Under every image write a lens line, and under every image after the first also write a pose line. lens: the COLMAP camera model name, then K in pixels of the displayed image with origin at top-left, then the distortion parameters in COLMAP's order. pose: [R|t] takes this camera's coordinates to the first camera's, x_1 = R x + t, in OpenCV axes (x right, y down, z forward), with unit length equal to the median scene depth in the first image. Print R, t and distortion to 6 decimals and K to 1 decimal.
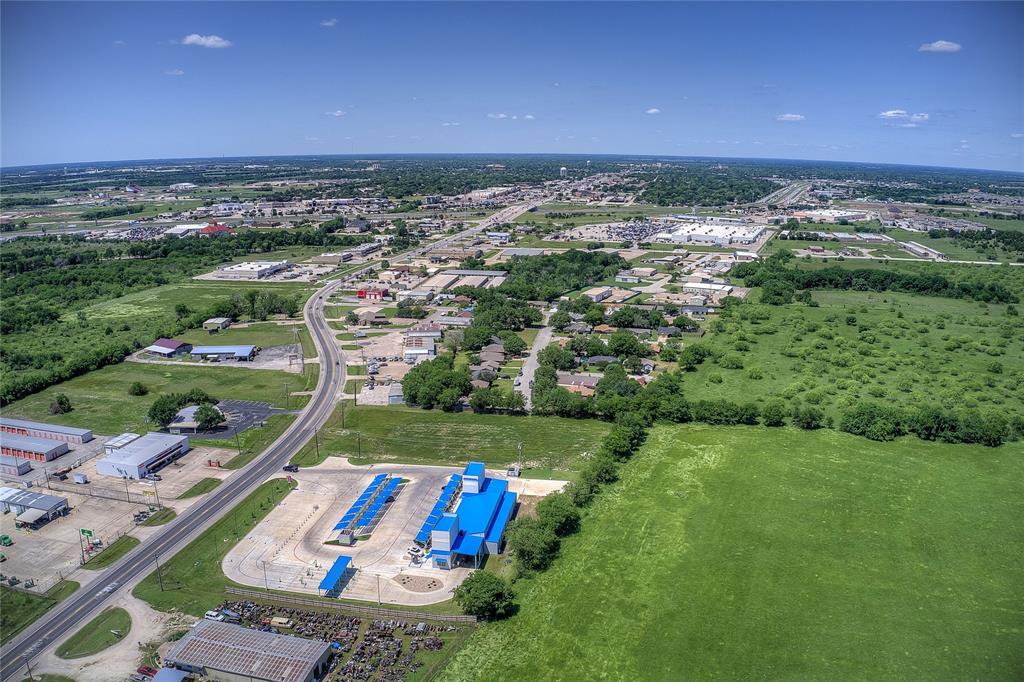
lens RADIAL K [[800.1, 0, 502.4], [0, 800.1, 334.7], [0, 0, 1]] dist [-0.190522, 0.035144]
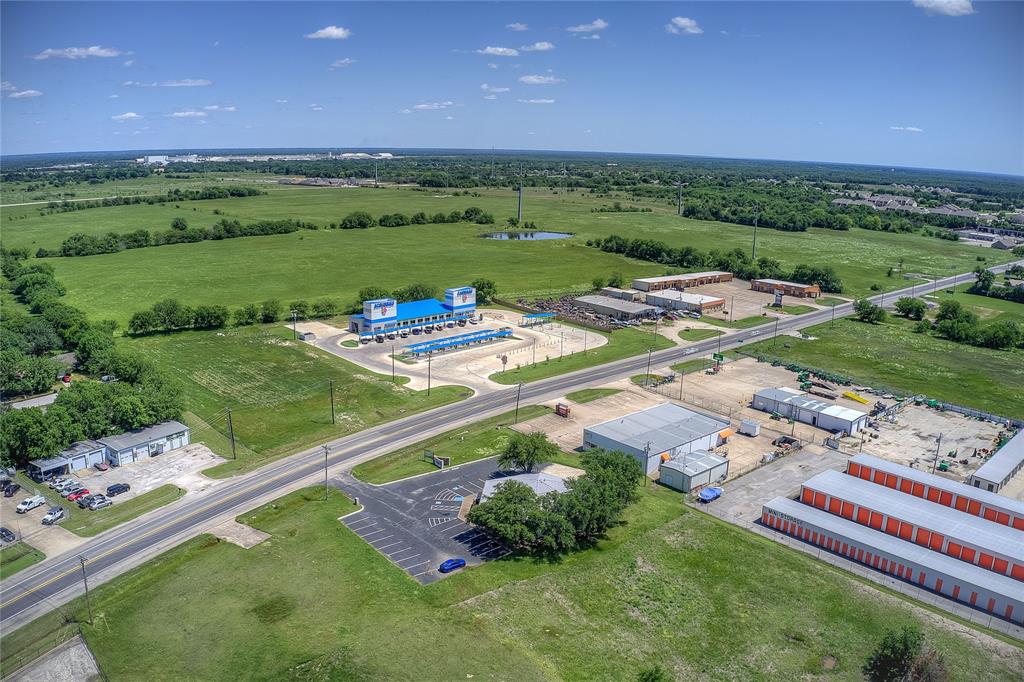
lens RADIAL K [[800.1, 0, 501.1], [0, 800.1, 344.1], [0, 0, 1]] dist [-0.190522, 0.035144]
pose [[-0.802512, -0.160744, 0.574575, -0.588614], [0.116316, 0.902395, 0.414914, -0.158836], [-0.585188, 0.399806, -0.705486, 1.217928]]
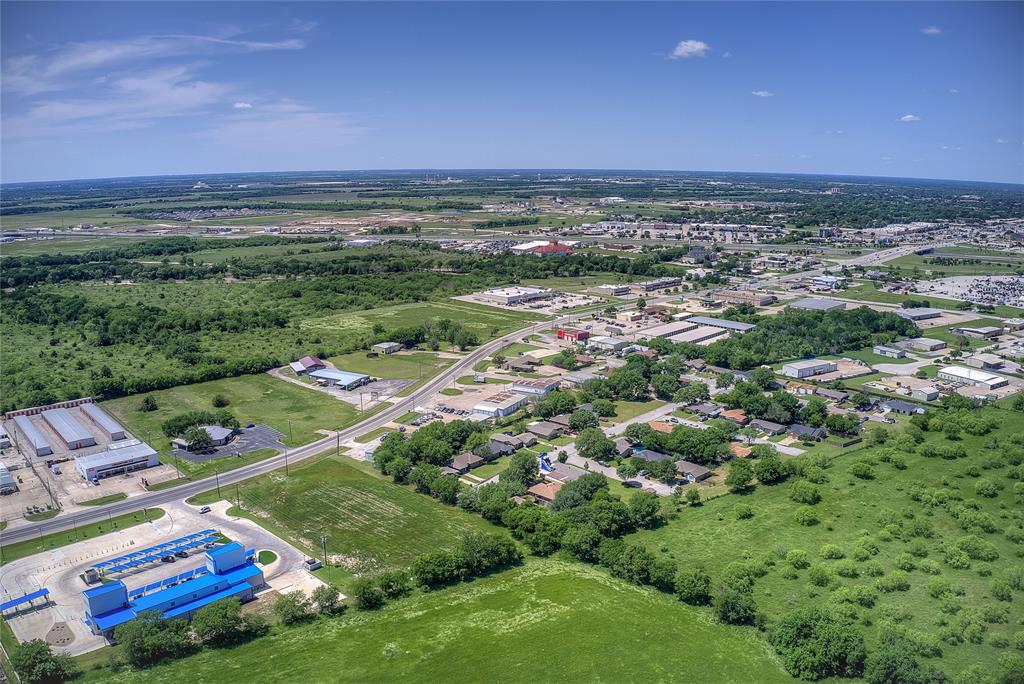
lens RADIAL K [[800.1, 0, 515.7], [0, 800.1, 335.3], [0, 0, 1]] dist [-0.190522, 0.035144]
pose [[0.835719, 0.115022, -0.536976, 0.511353], [-0.125710, 0.991924, 0.016826, -0.103059], [0.534575, 0.053441, 0.843430, 0.279591]]
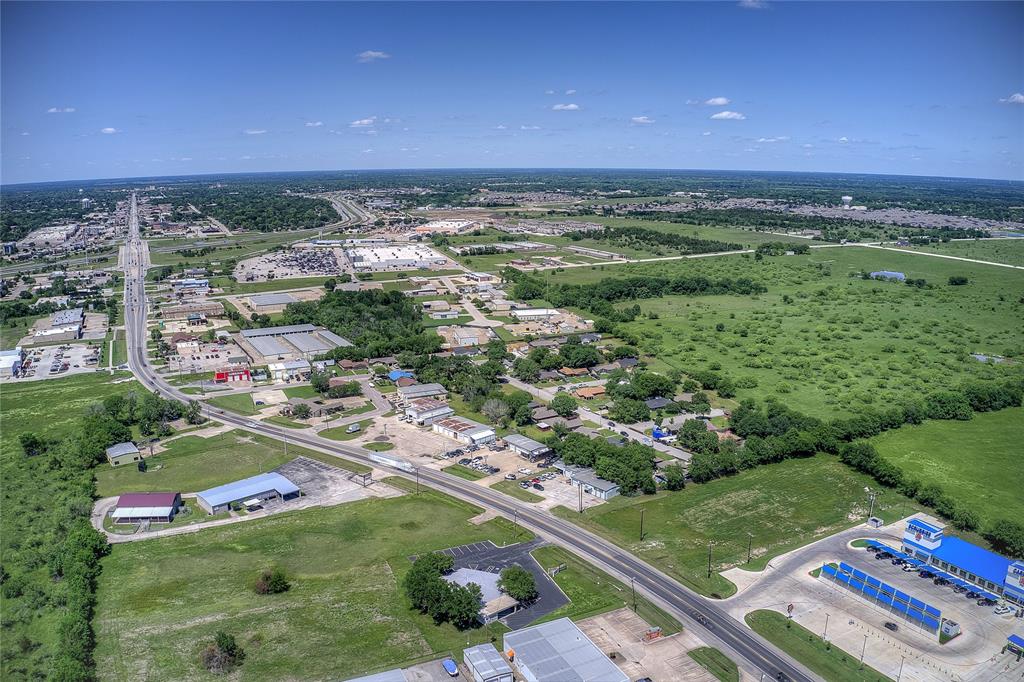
lens RADIAL K [[800.1, 0, 508.2], [0, 800.1, 342.6], [0, 0, 1]] dist [-0.190522, 0.035144]
pose [[0.789526, -0.141501, 0.597182, -0.707653], [0.146735, 0.988359, 0.040193, -0.128306], [-0.595918, 0.055894, 0.801098, 0.378730]]
